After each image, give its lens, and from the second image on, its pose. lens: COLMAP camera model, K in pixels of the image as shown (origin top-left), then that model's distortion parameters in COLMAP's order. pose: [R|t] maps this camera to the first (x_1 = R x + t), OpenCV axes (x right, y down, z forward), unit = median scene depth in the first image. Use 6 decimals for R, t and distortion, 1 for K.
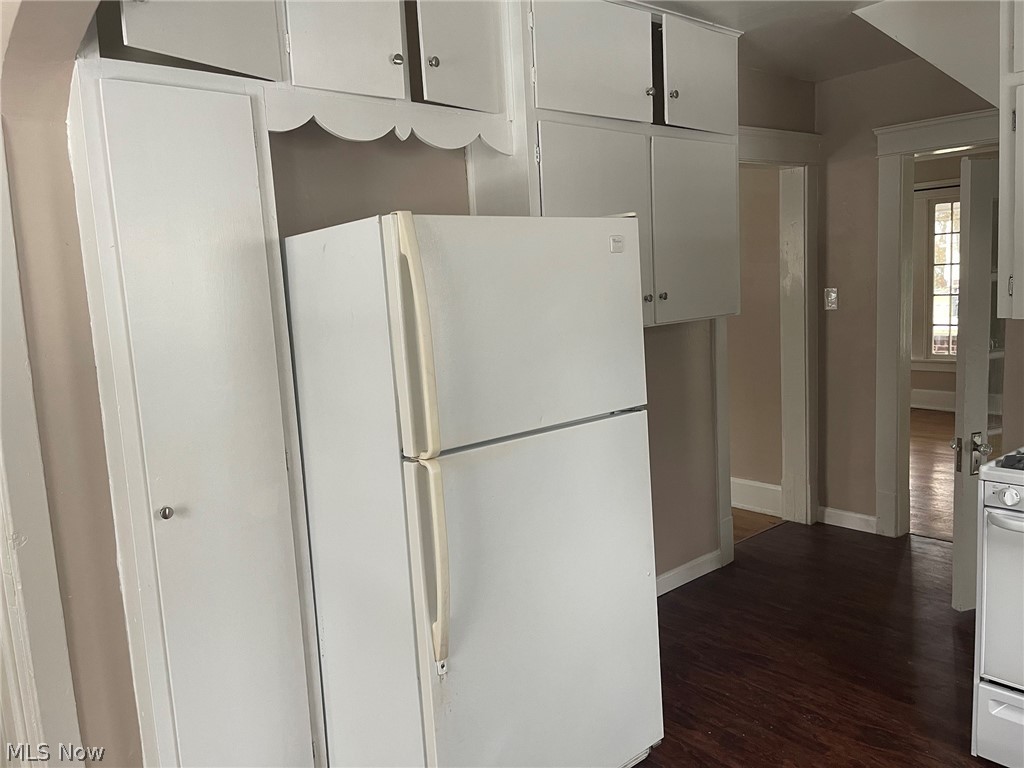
lens RADIAL K [[774.7, 0, 513.0], [0, 774.7, 385.5], [0, 0, 1]] dist [0.002440, -0.002112]
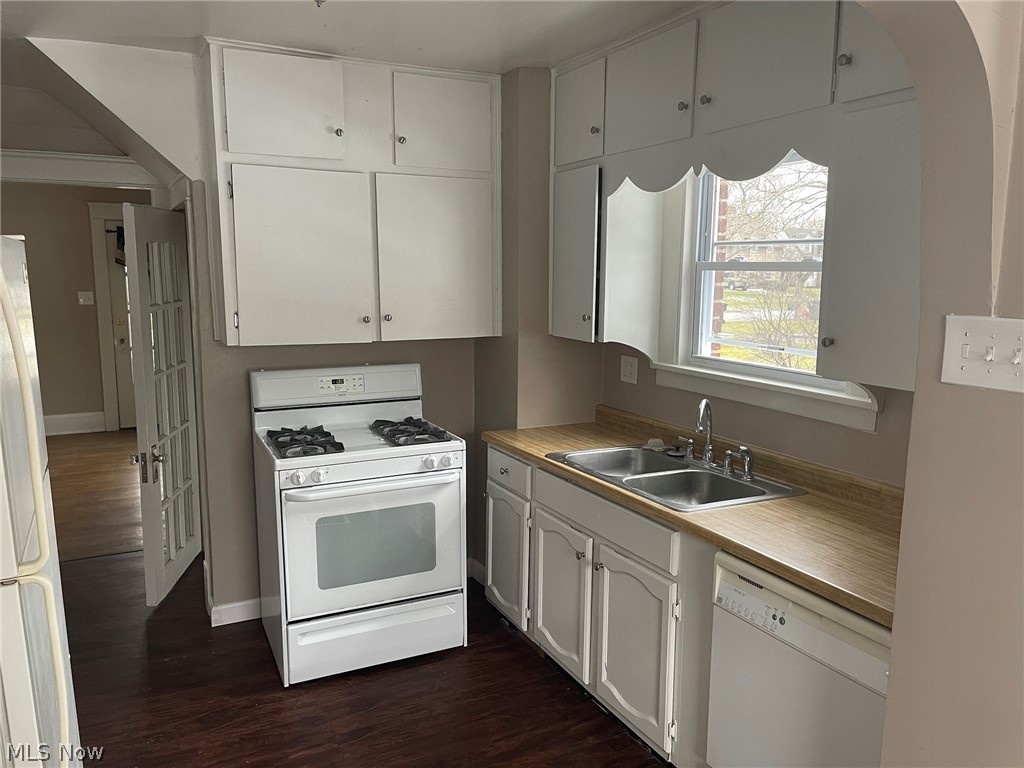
lens RADIAL K [[774.7, 0, 512.5], [0, 774.7, 385.0], [0, 0, 1]] dist [0.002440, -0.002112]
pose [[0.244905, -0.084542, 0.965854, -0.461700], [0.112598, 0.991930, 0.058274, -0.043795], [-0.962987, 0.094481, 0.252448, 0.248894]]
